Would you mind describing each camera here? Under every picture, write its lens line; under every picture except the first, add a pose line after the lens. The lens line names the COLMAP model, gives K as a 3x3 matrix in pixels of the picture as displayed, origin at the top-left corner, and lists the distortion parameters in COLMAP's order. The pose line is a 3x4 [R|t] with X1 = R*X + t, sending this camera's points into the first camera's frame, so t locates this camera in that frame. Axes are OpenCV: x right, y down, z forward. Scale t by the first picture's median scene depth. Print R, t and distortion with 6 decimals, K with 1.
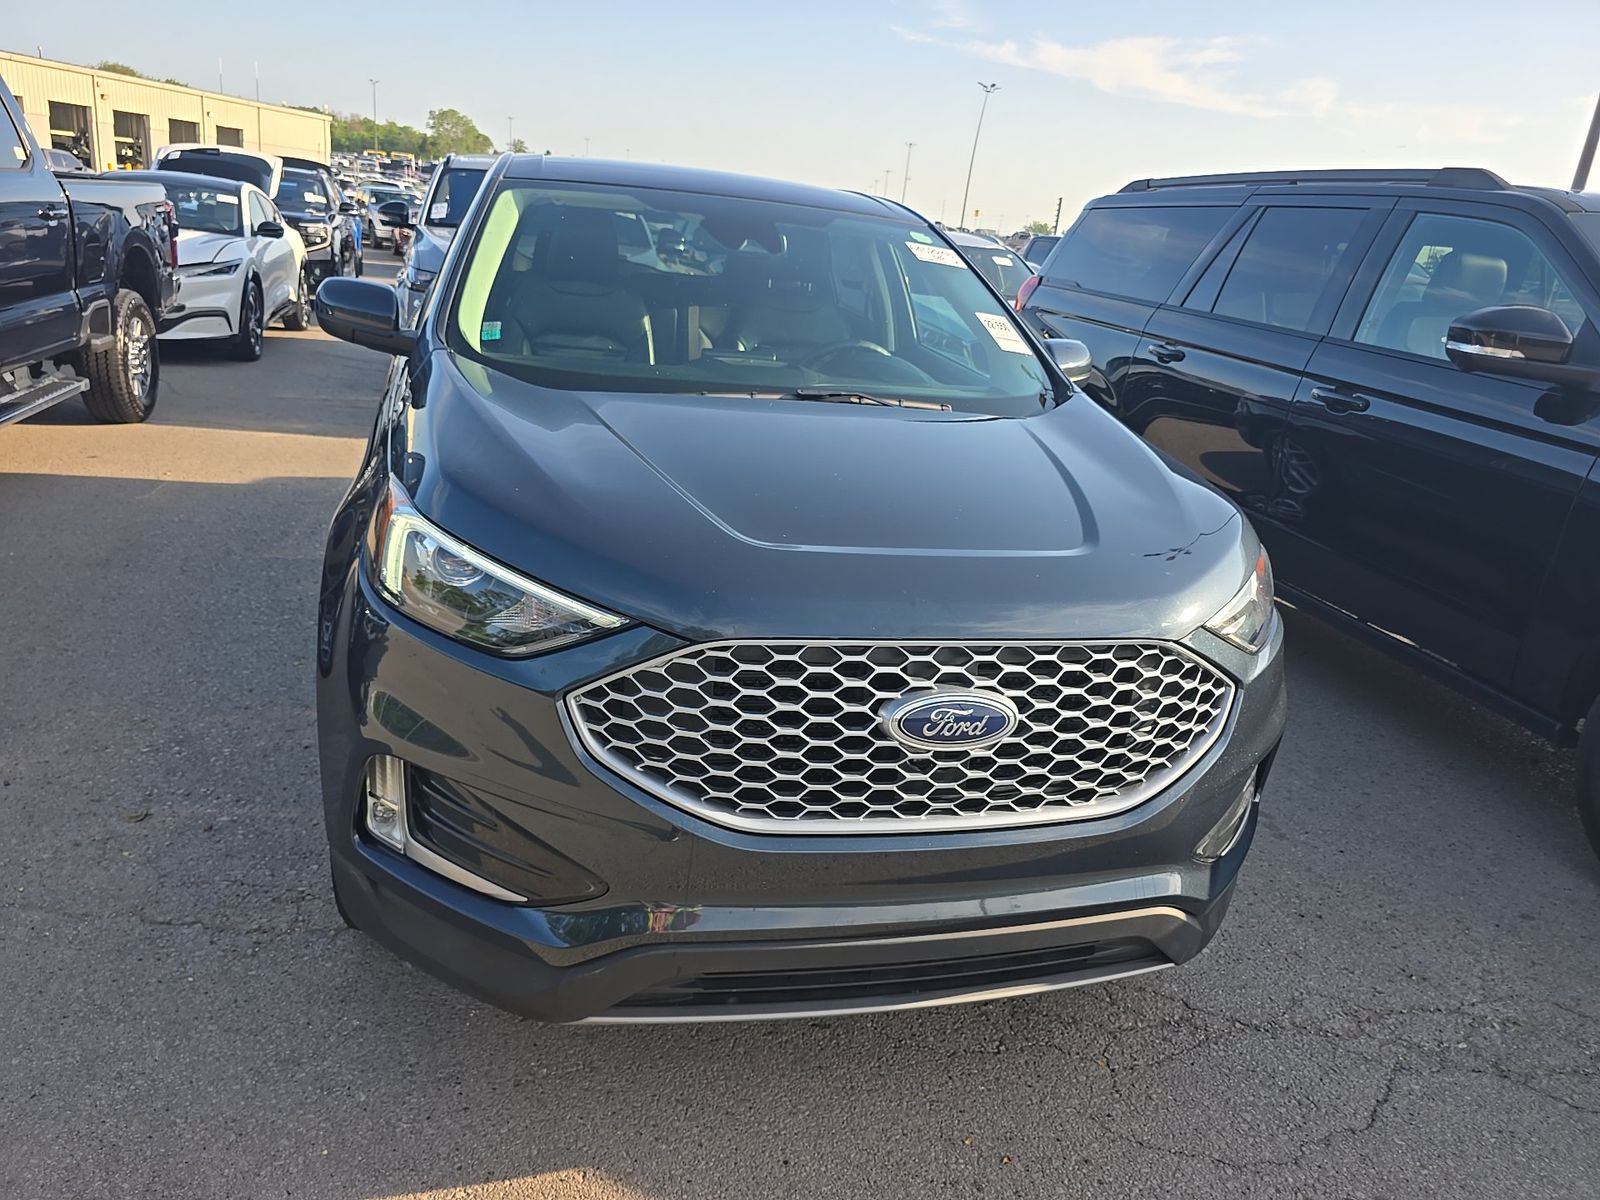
lens RADIAL K [[1100.7, 0, 800.0], [0, 1100.7, 600.0], [0, 0, 1]] dist [0.045649, -0.043524]
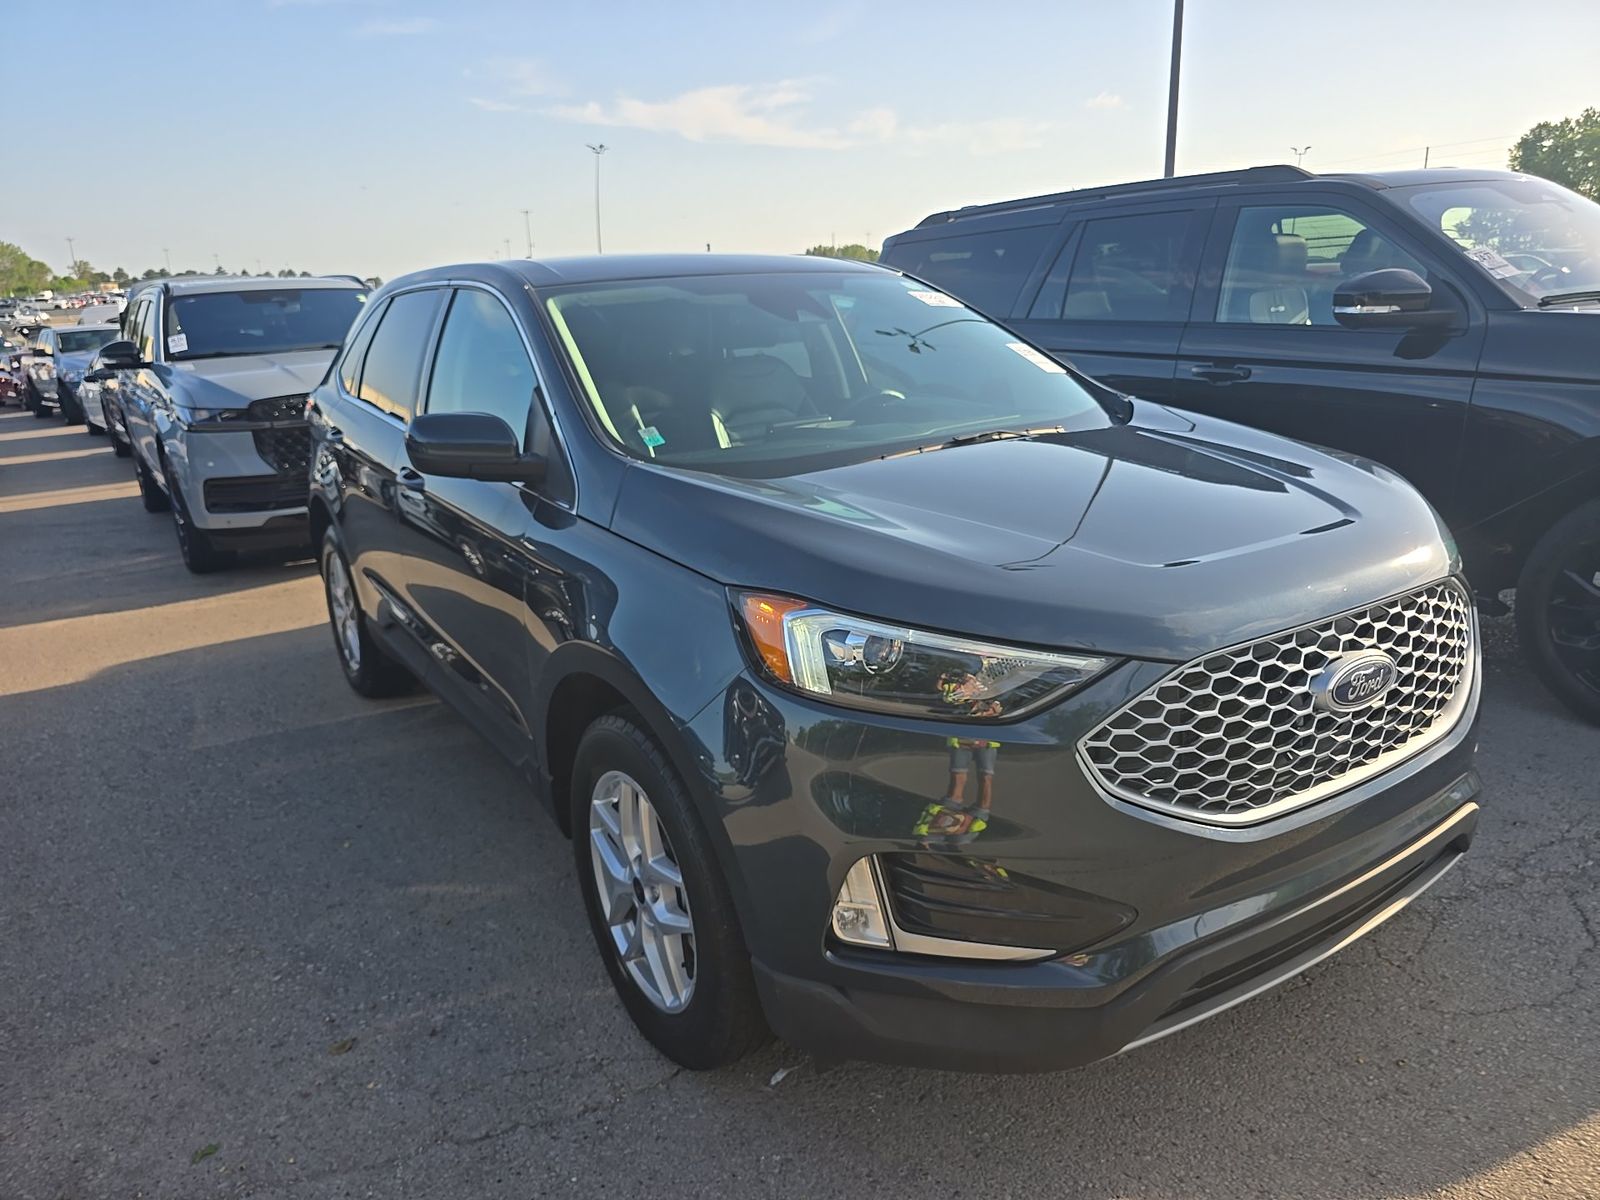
lens RADIAL K [[1105.9, 0, 800.0], [0, 1105.9, 600.0], [0, 0, 1]] dist [0.034159, -0.034326]
pose [[0.937647, -0.220008, 0.269099, -0.588167], [0.231937, 0.972644, -0.012955, -0.076385], [-0.258888, 0.074562, 0.963025, 0.041075]]
